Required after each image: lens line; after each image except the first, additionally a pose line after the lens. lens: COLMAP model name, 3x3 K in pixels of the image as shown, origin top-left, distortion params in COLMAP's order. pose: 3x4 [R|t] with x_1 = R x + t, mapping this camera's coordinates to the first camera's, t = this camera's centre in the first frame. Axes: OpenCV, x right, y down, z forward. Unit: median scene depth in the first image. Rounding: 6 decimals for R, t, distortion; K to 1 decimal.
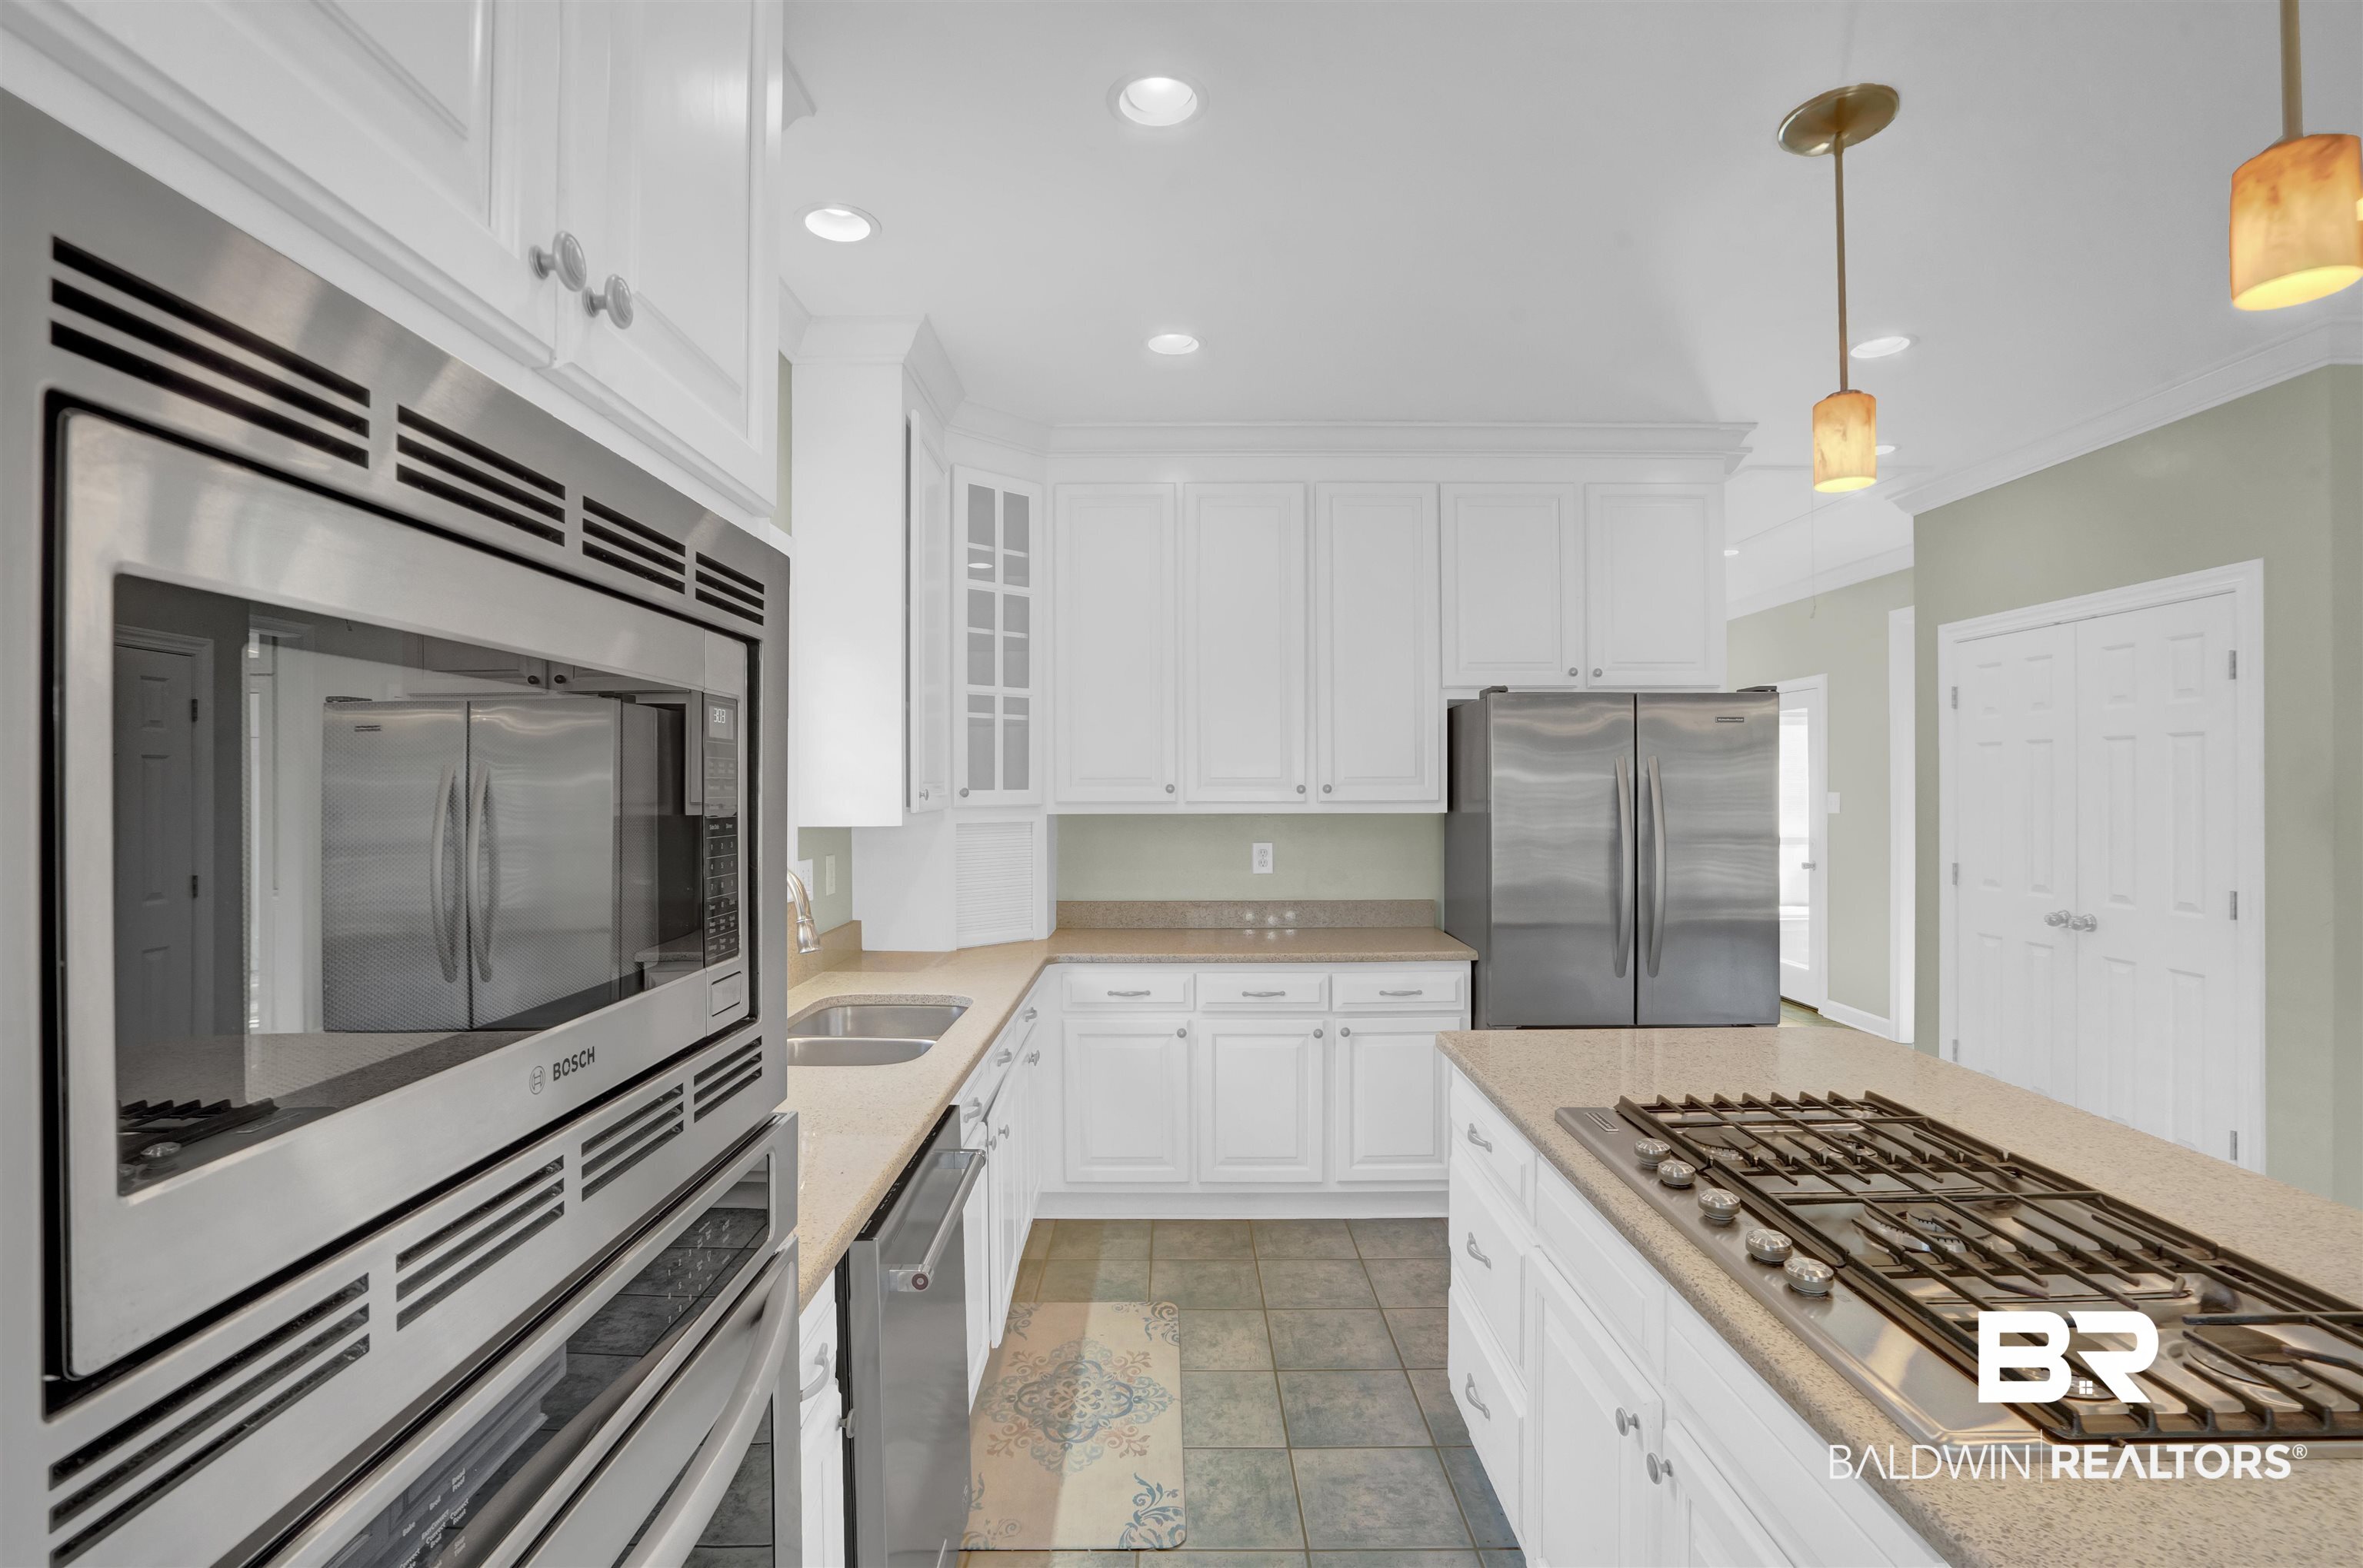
lens RADIAL K [[1079.5, 0, 1165.3], [0, 1079.5, 786.7], [0, 0, 1]] dist [-0.019380, 0.002639]
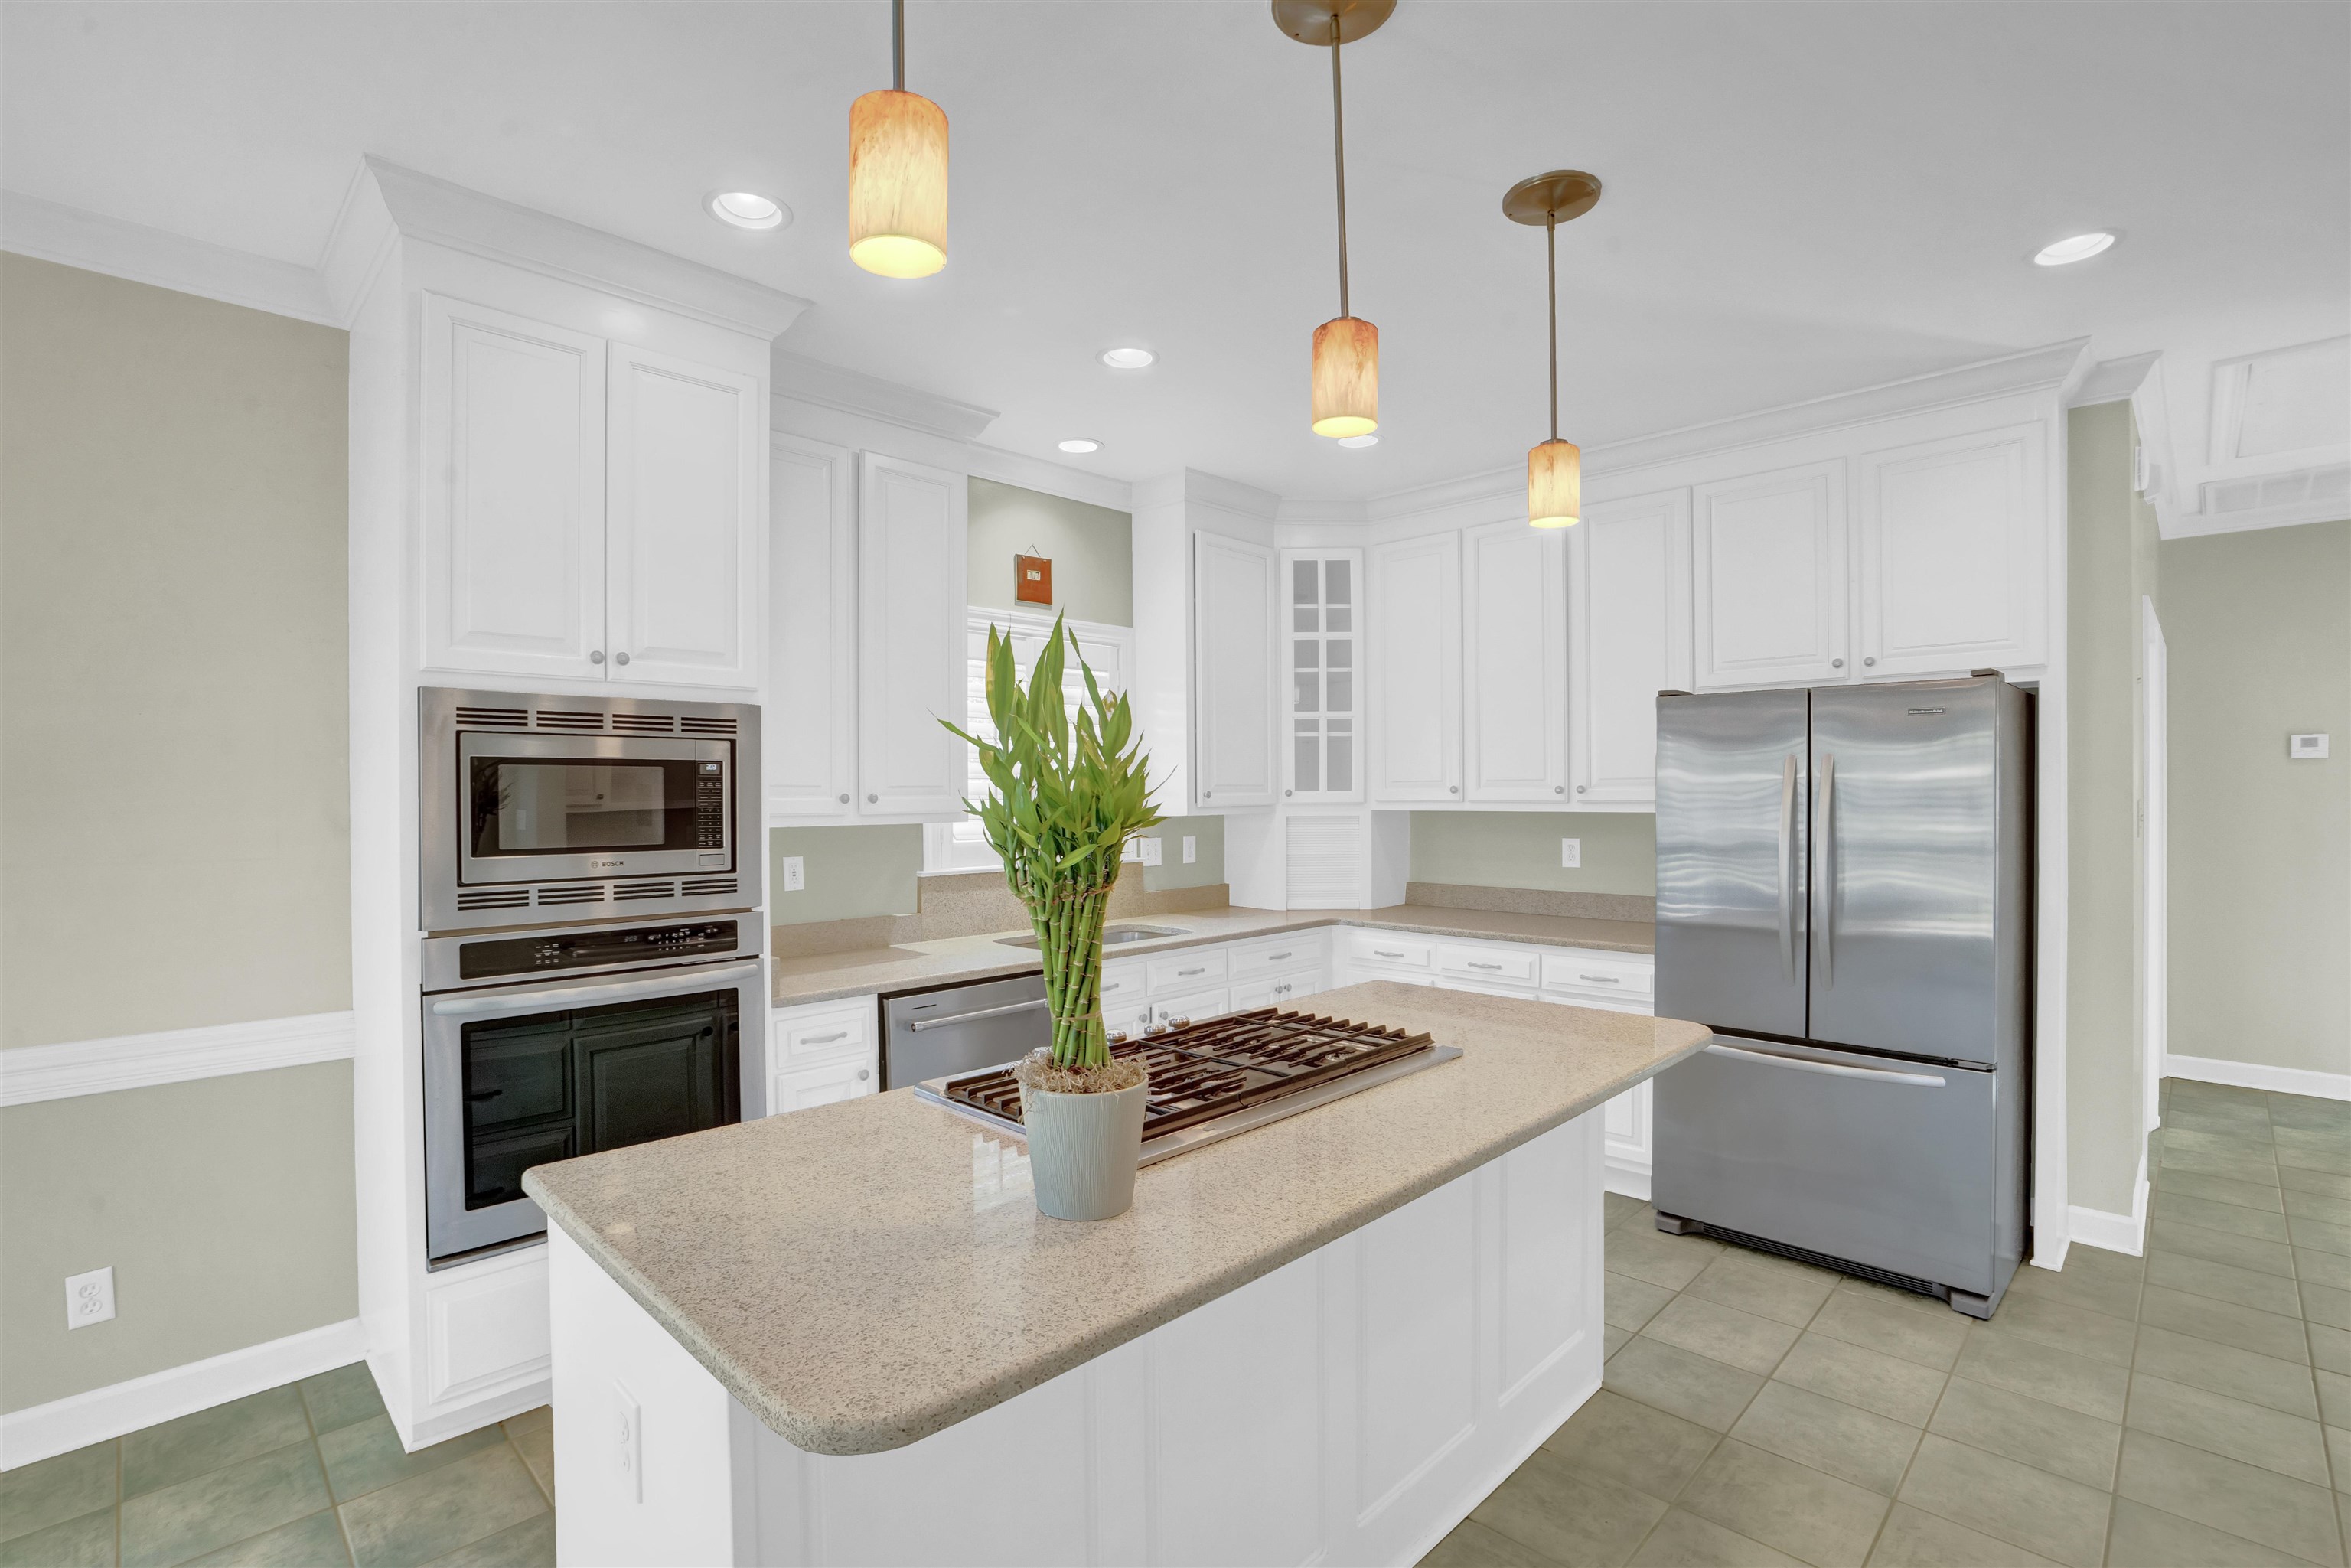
lens RADIAL K [[1074.1, 0, 1171.2], [0, 1074.1, 801.5], [0, 0, 1]] dist [-0.019380, 0.002639]
pose [[0.722862, 0.005214, -0.690972, 0.619773], [0.003843, 0.999926, 0.011565, 0.000132], [0.690981, -0.011016, 0.722789, -0.066669]]
